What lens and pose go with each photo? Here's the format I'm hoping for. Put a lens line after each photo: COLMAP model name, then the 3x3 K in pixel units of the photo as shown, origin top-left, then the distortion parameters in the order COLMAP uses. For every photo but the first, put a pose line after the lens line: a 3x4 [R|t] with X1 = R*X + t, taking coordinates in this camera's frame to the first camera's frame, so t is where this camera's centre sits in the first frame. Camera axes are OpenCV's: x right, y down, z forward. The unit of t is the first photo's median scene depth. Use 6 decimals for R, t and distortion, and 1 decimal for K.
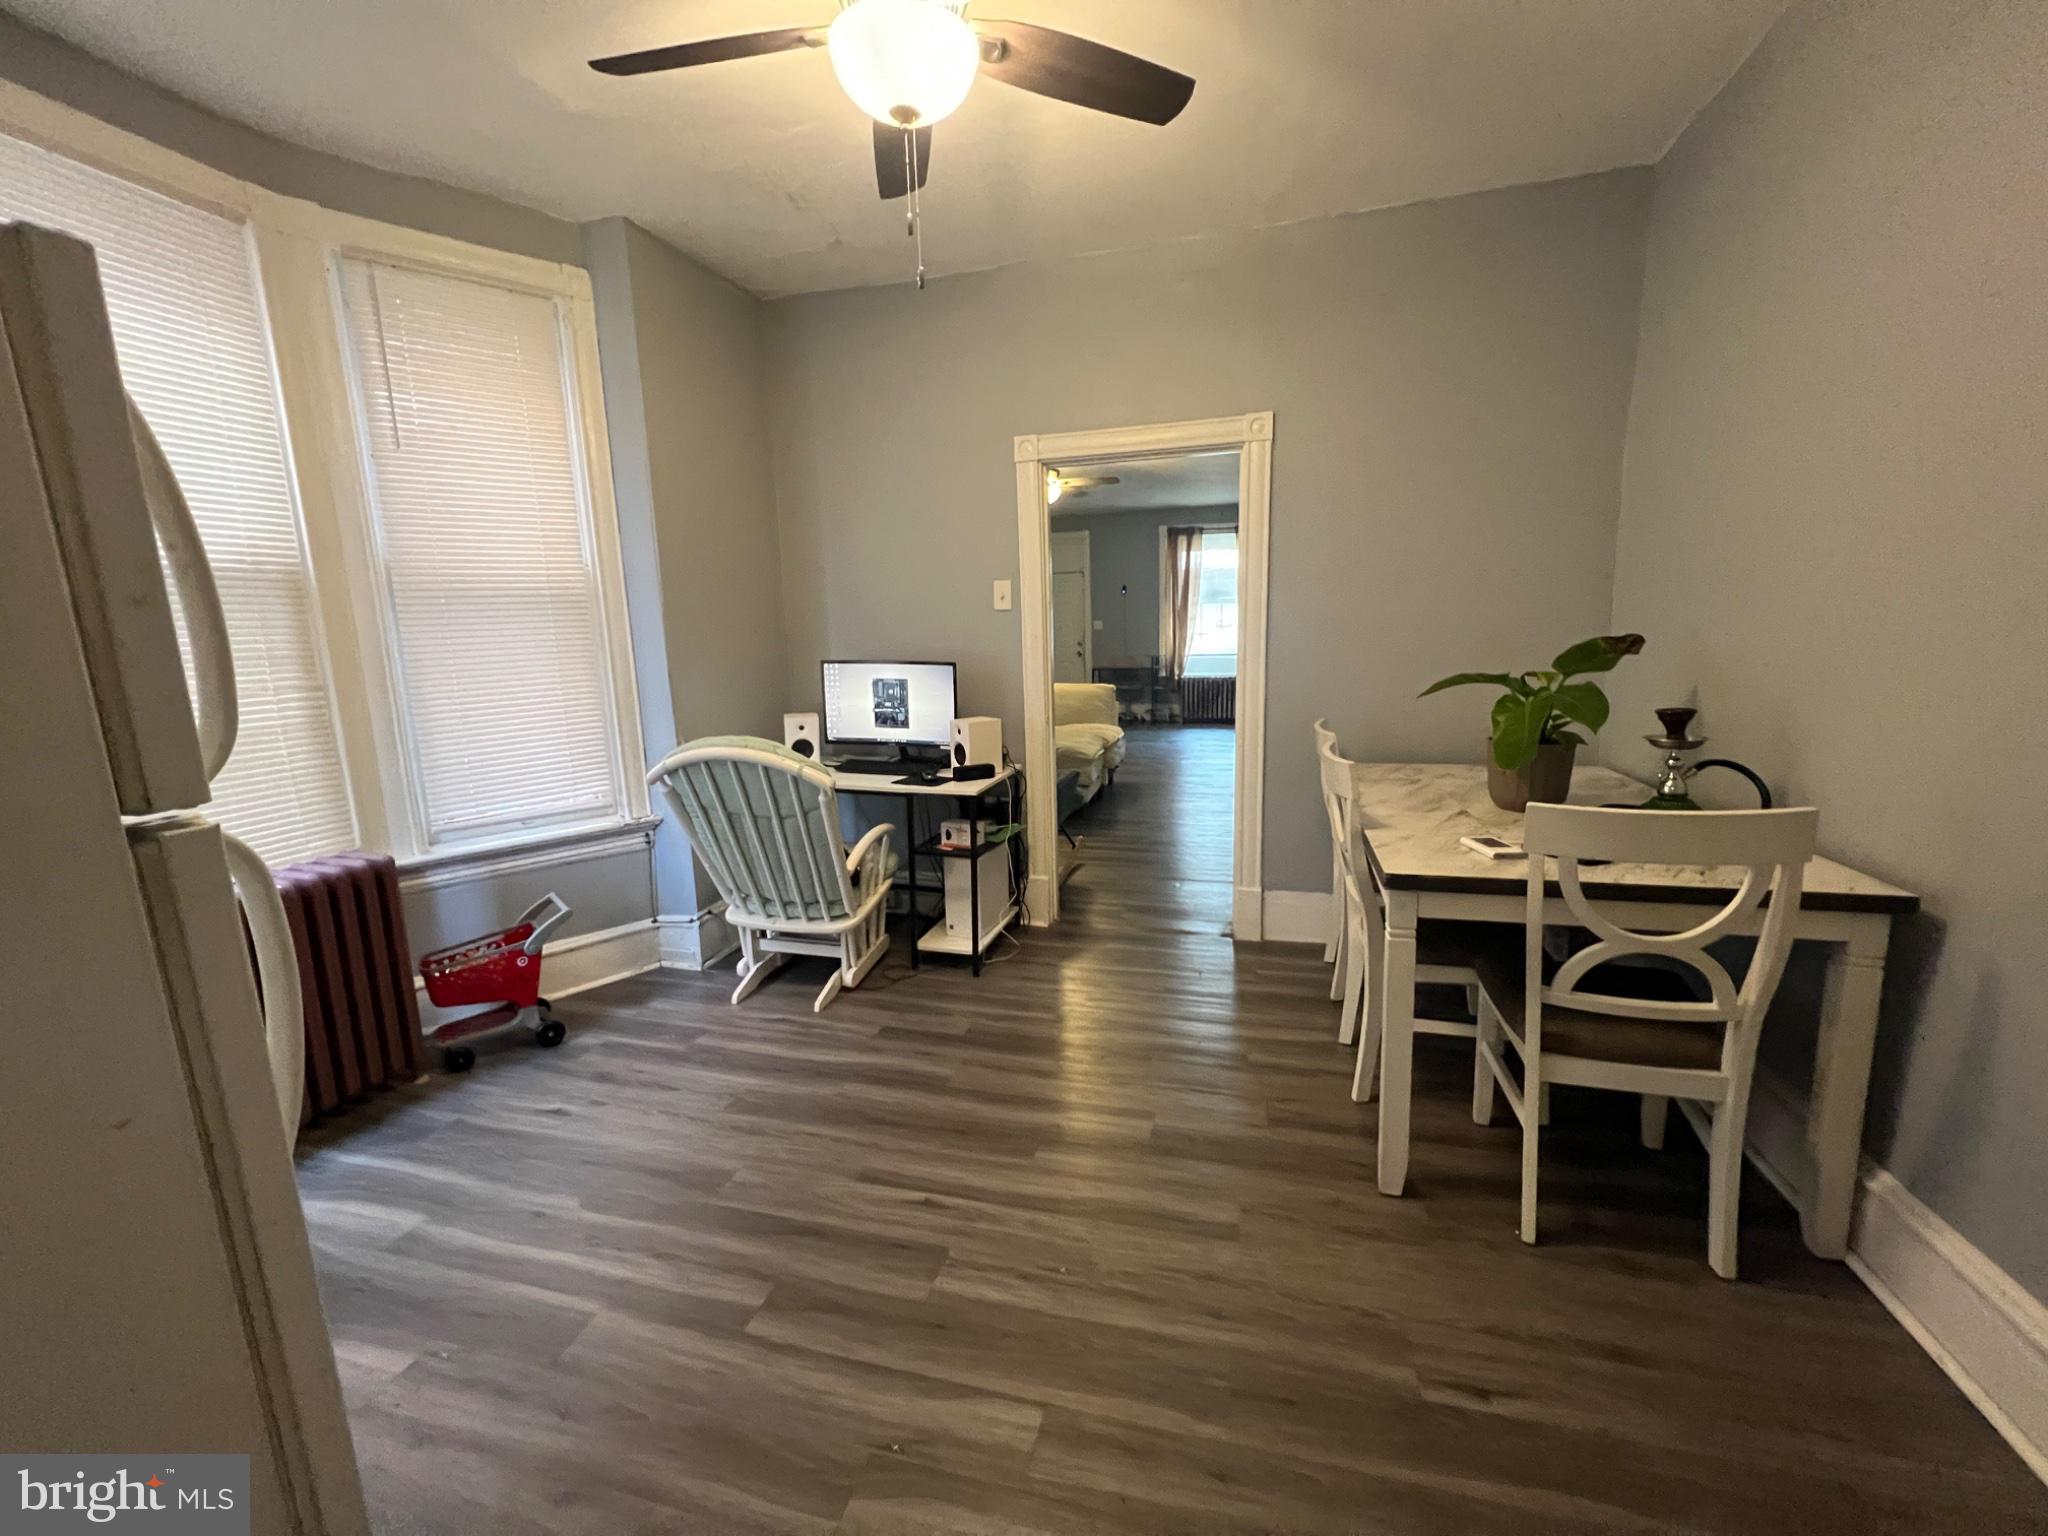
lens RADIAL K [[818.7, 0, 1023.6], [0, 818.7, 773.8], [0, 0, 1]] dist [-0.002500, 0.000422]
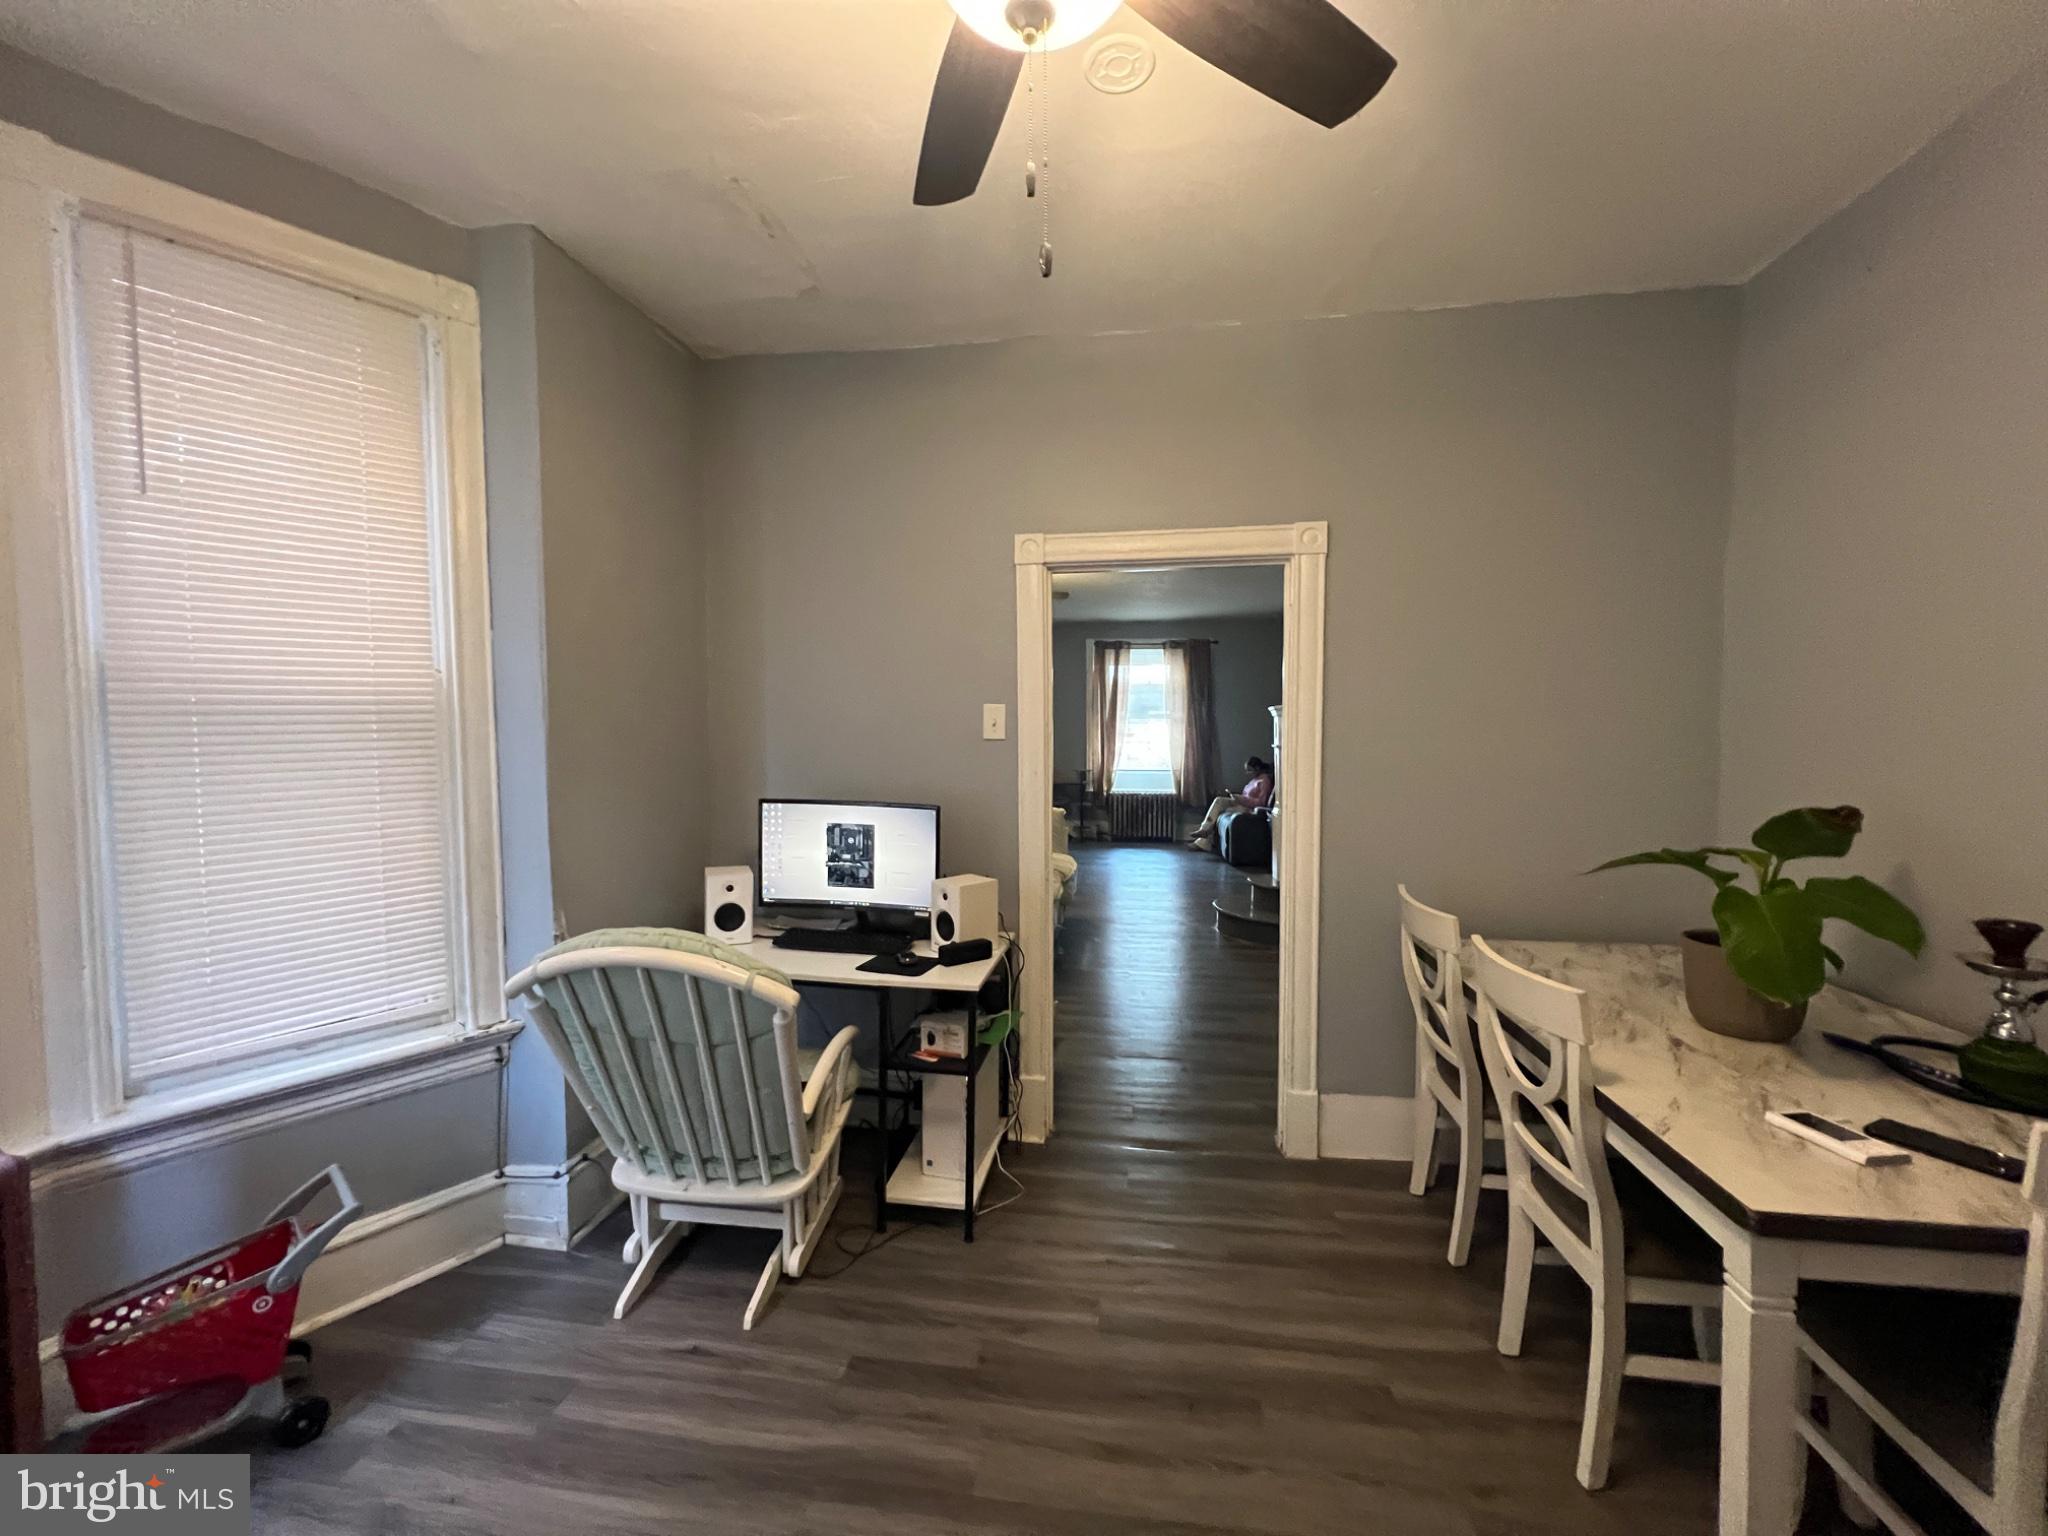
lens RADIAL K [[818.7, 0, 1024.0], [0, 818.7, 771.5], [0, 0, 1]] dist [-0.002500, 0.000422]
pose [[0.991330, 0.017873, 0.130173, -0.112348], [-0.001262, 0.991955, -0.126583, -0.073982], [-0.131388, 0.125321, 0.983378, 0.228834]]
